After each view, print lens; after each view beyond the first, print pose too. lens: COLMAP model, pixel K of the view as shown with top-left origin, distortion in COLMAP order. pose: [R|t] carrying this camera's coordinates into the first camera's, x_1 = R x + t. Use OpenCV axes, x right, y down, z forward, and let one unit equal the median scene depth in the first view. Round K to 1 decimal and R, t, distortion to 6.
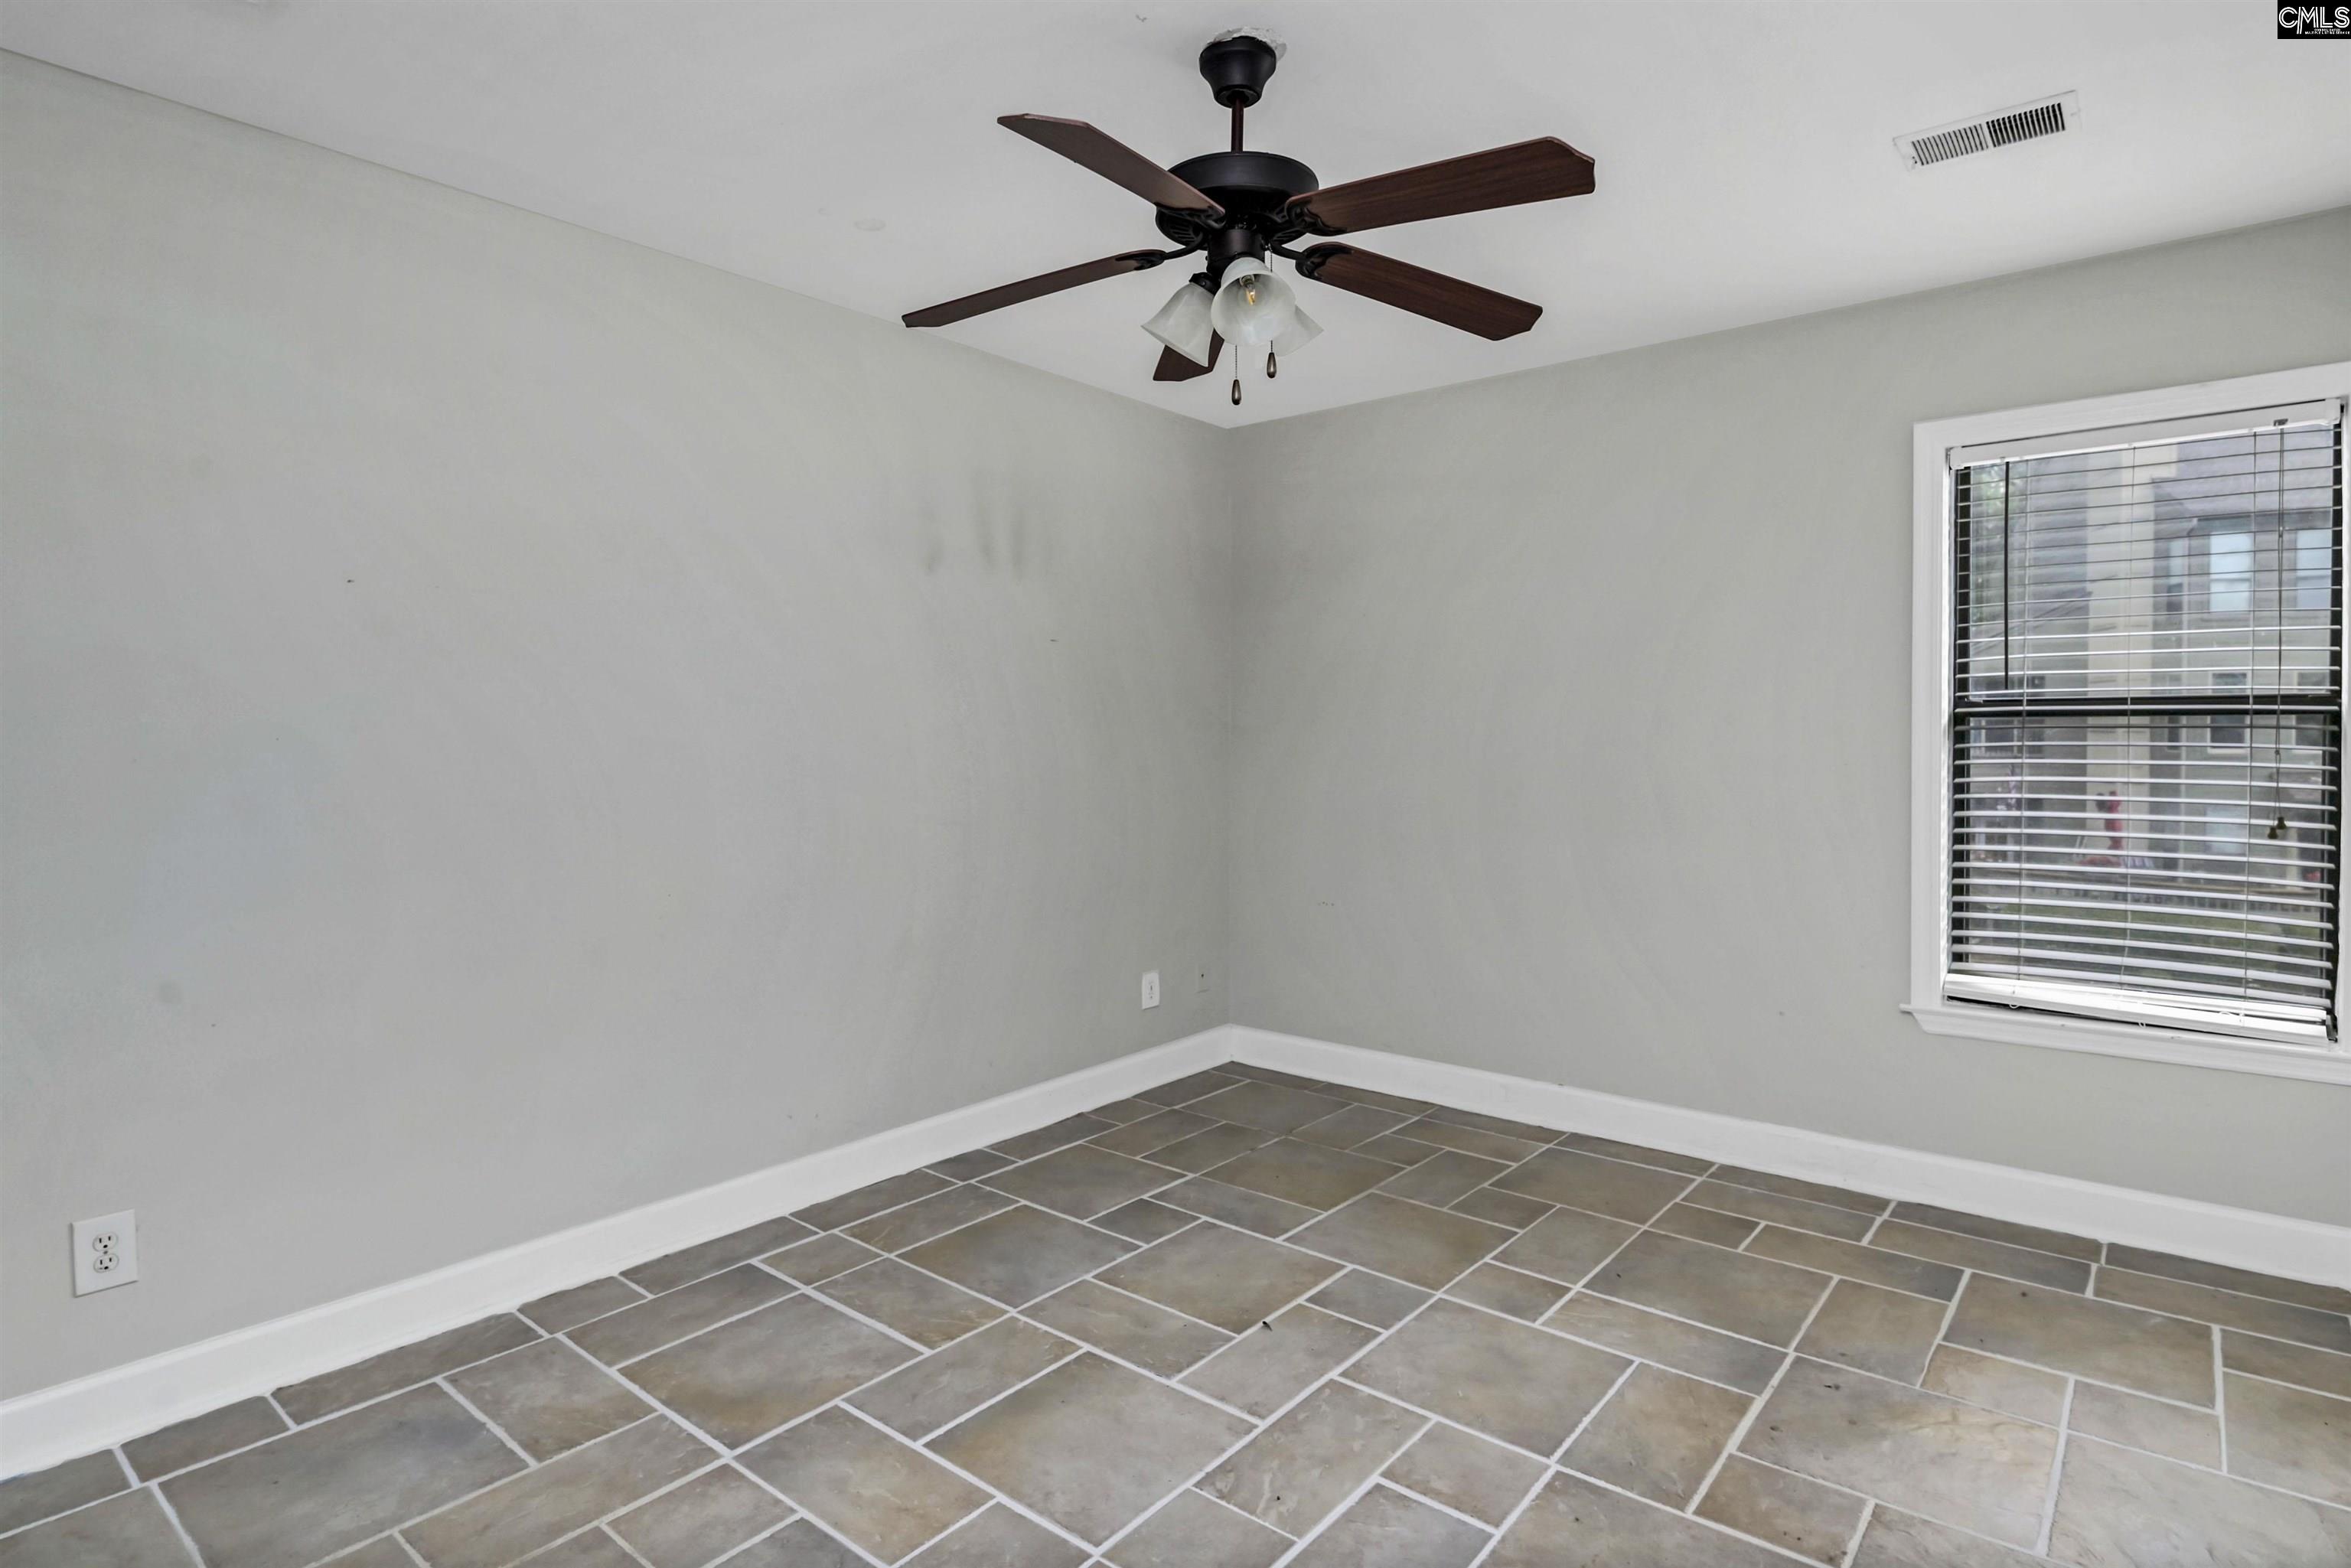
lens RADIAL K [[1216.2, 0, 1182.0], [0, 1216.2, 772.1], [0, 0, 1]] dist [0.002562, -0.001976]
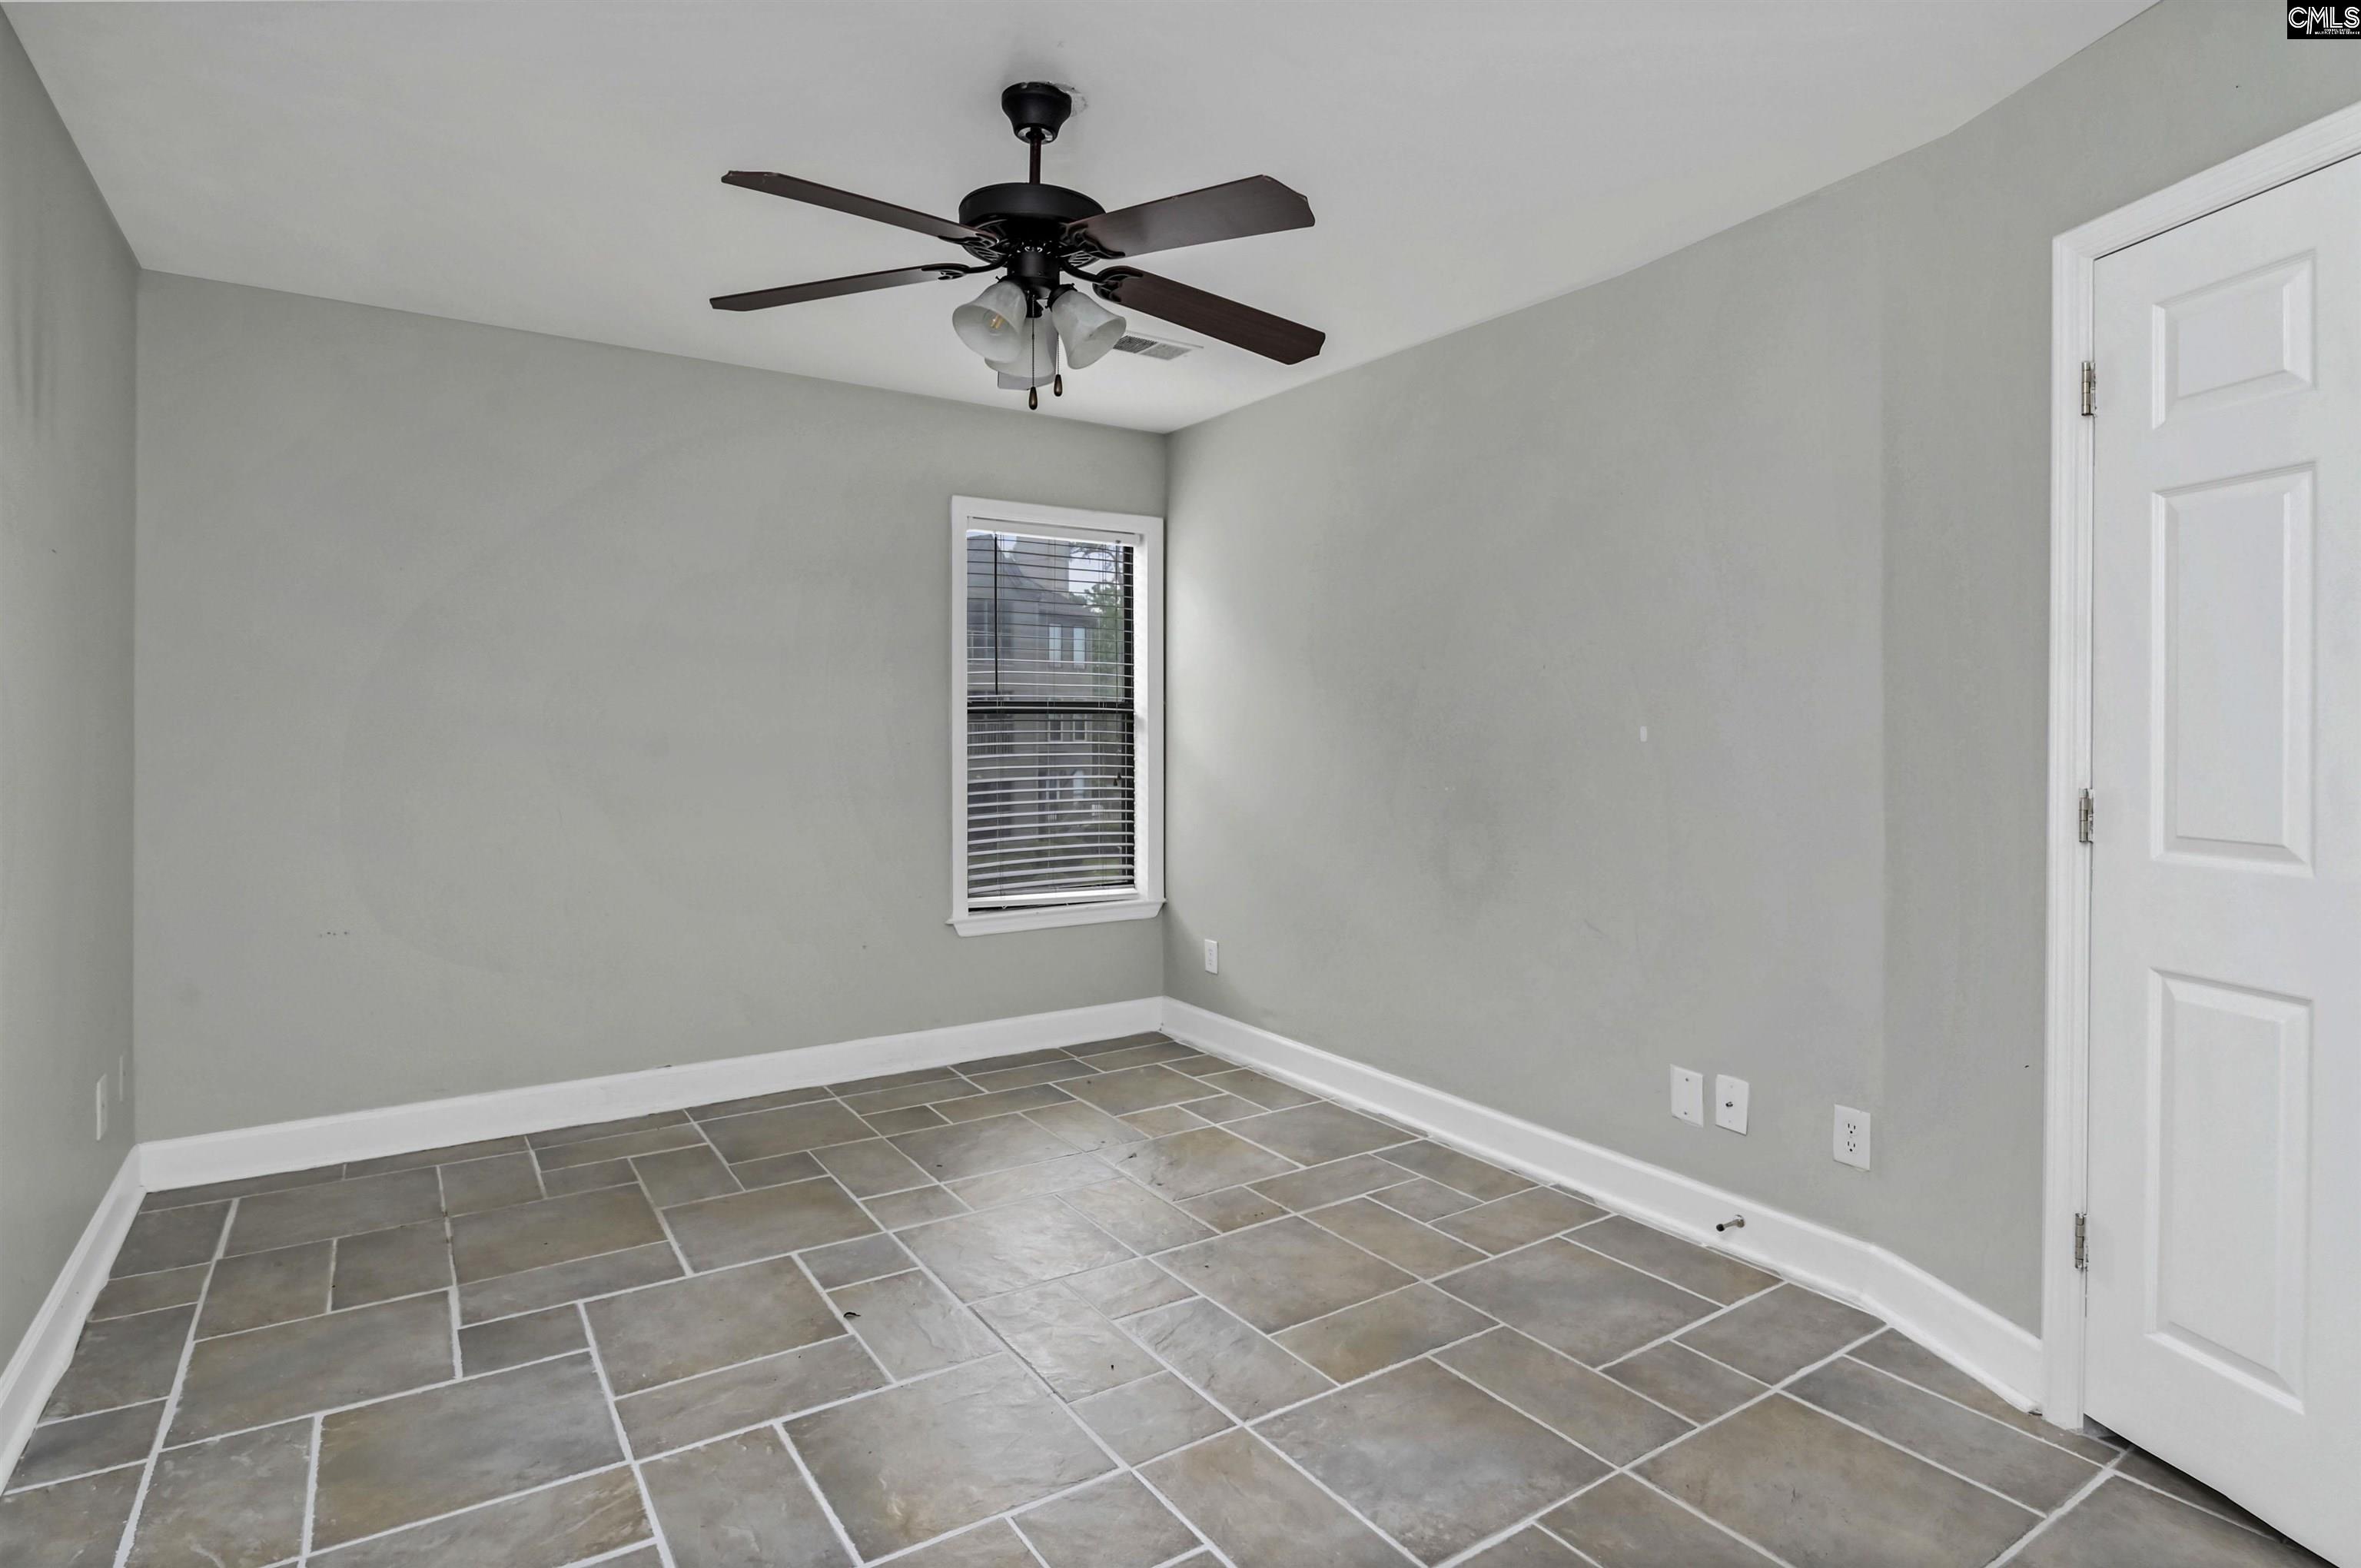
lens RADIAL K [[1209.1, 0, 1171.8], [0, 1209.1, 738.5], [0, 0, 1]] dist [0.002084, -0.007685]
pose [[0.286855, 0.001160, 0.957973, -0.757504], [0.020540, 0.999762, -0.007361, 0.003749], [-0.957754, 0.021788, 0.286763, 0.445439]]
